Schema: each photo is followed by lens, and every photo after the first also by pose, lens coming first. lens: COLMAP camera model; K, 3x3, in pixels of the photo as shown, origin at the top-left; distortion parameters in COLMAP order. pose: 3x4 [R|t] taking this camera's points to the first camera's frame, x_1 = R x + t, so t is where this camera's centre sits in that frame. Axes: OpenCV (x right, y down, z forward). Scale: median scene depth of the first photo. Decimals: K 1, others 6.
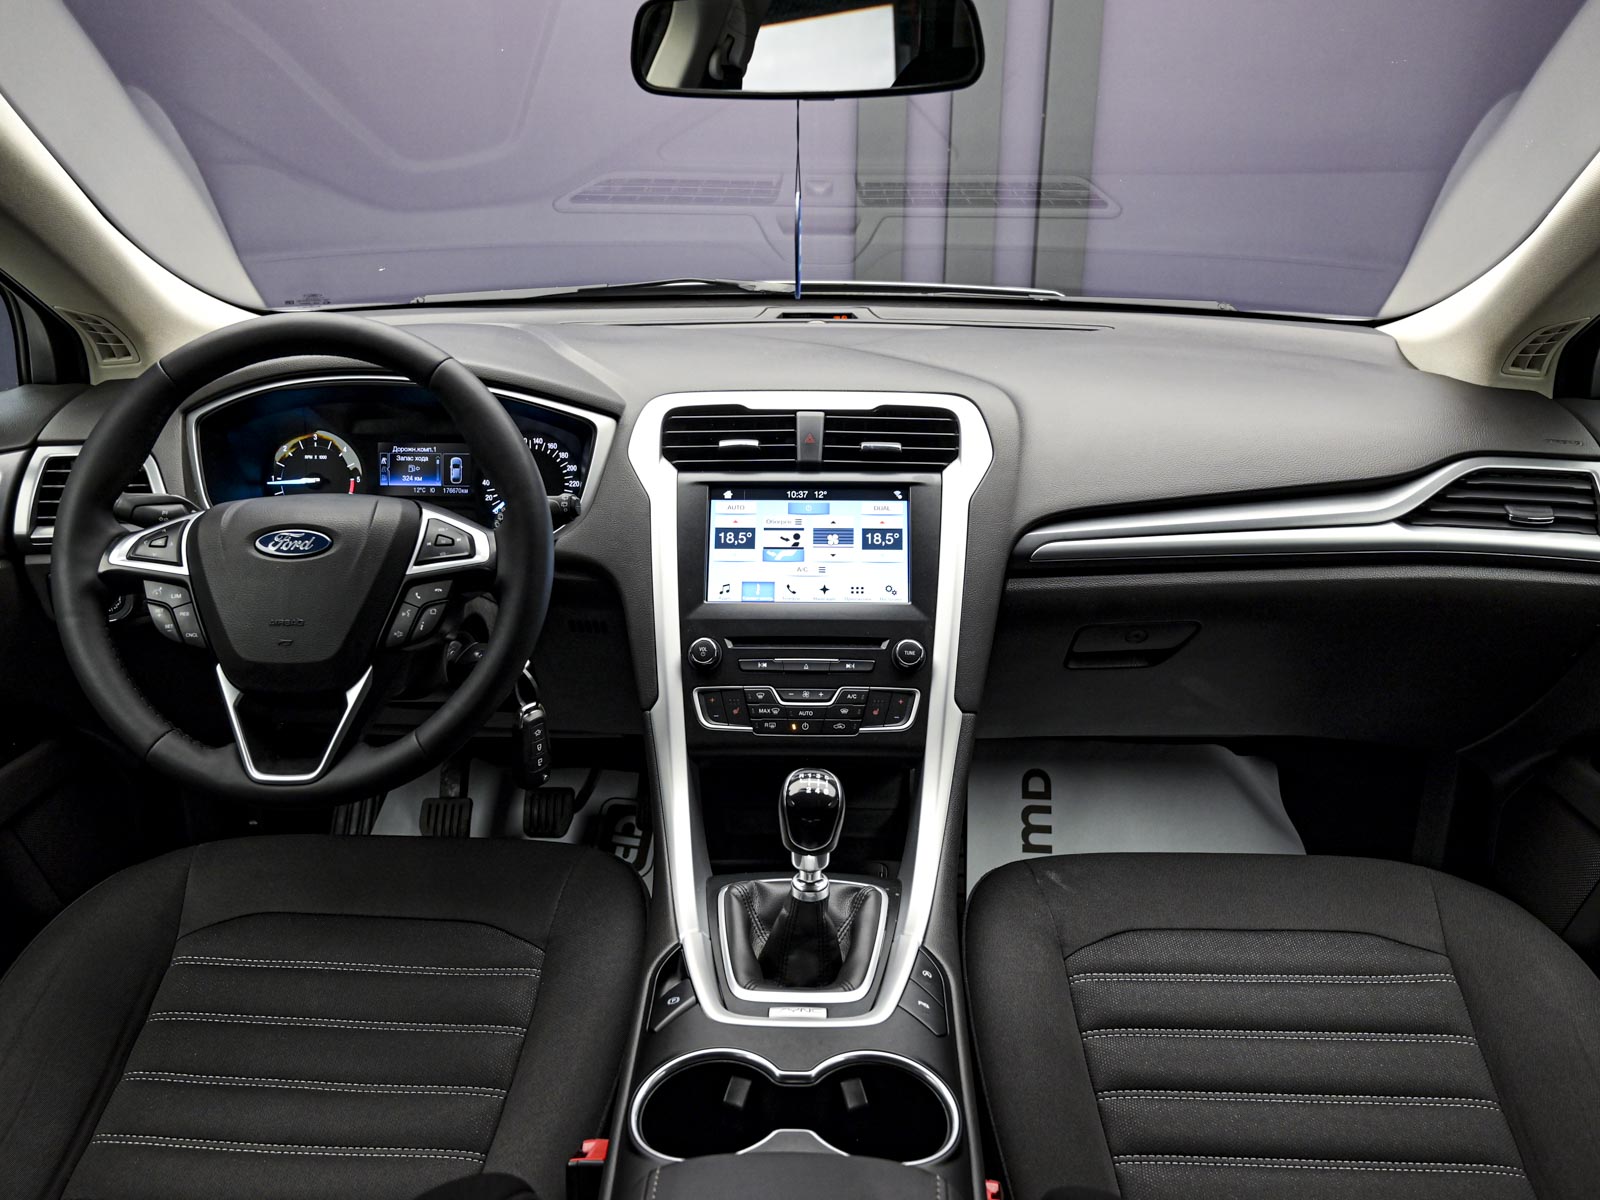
lens RADIAL K [[1116.3, 0, 800.3], [0, 1116.3, 599.1], [0, 0, 1]] dist [0.001303, 0.000300]
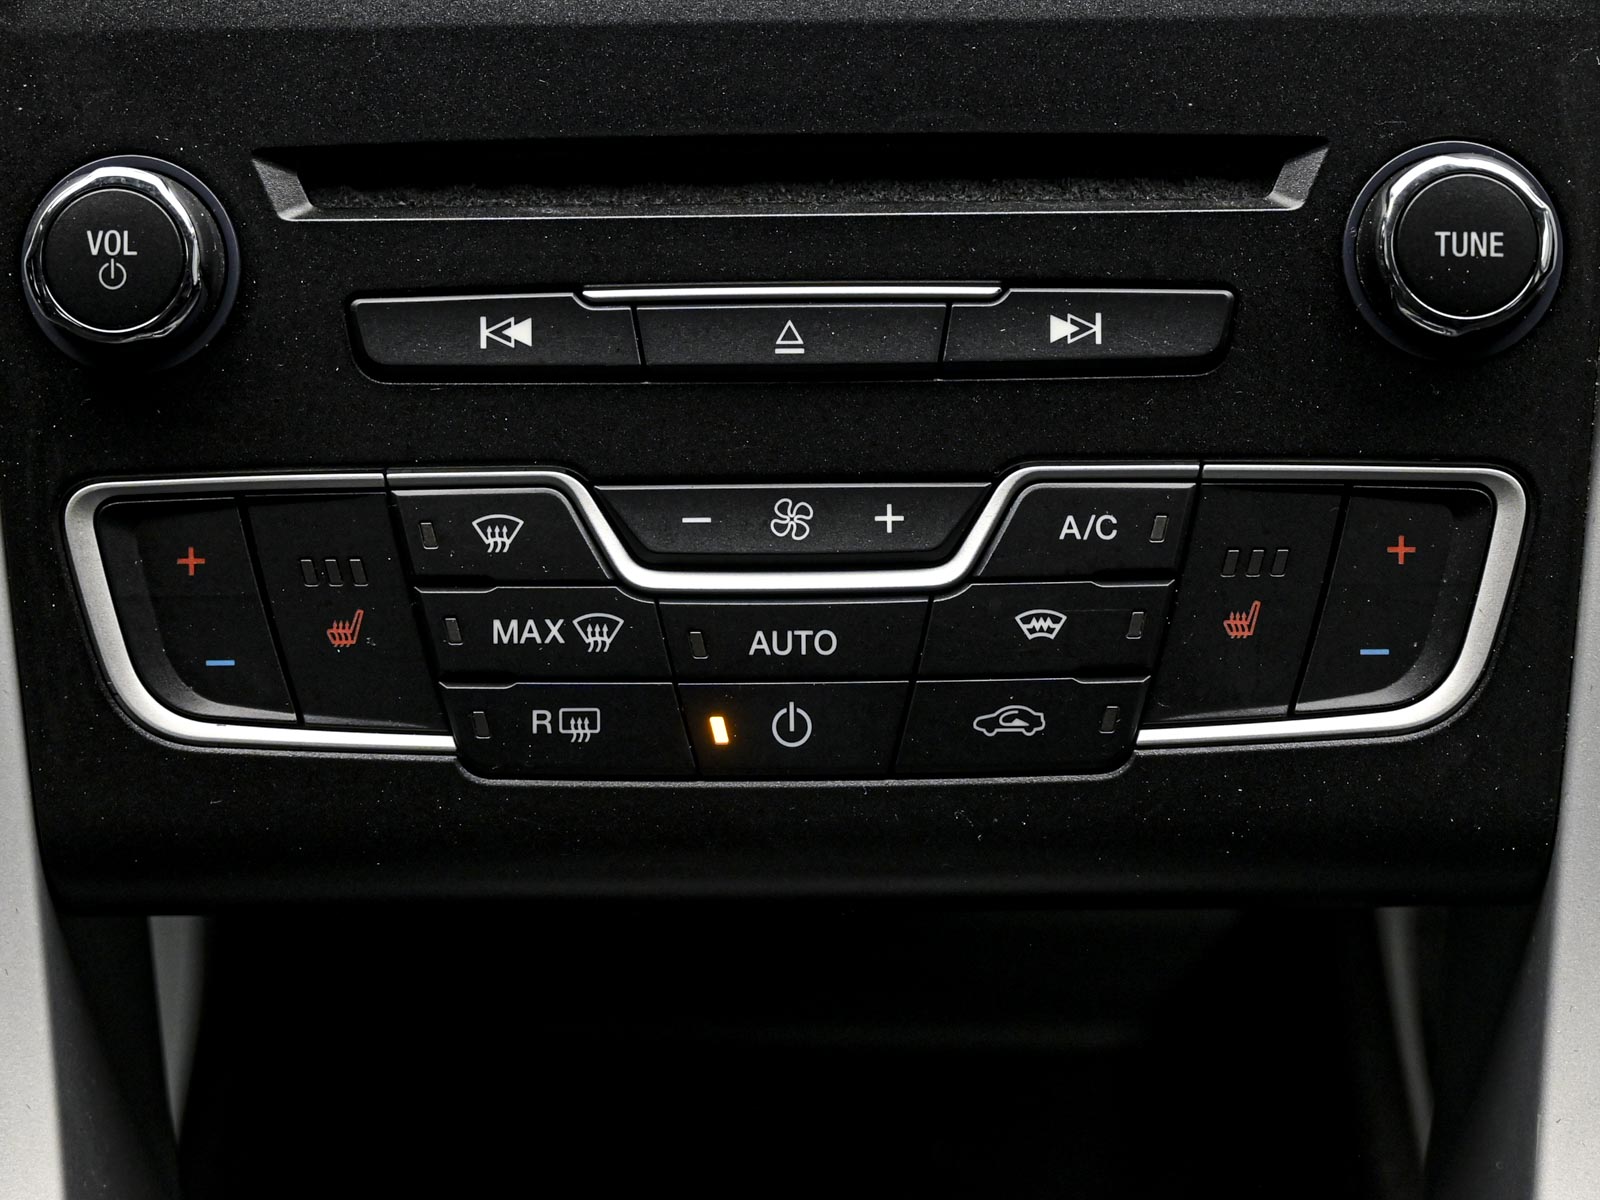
lens RADIAL K [[3491.2, 0, 802.9], [0, 3491.2, 598.6], [0, 0, 1]] dist [-0.068976, 0.000000]
pose [[0.999774, -0.019576, 0.008241, 0.002432], [0.017108, 0.972147, 0.233745, -0.017209], [-0.012588, -0.233551, 0.972263, 0.526461]]
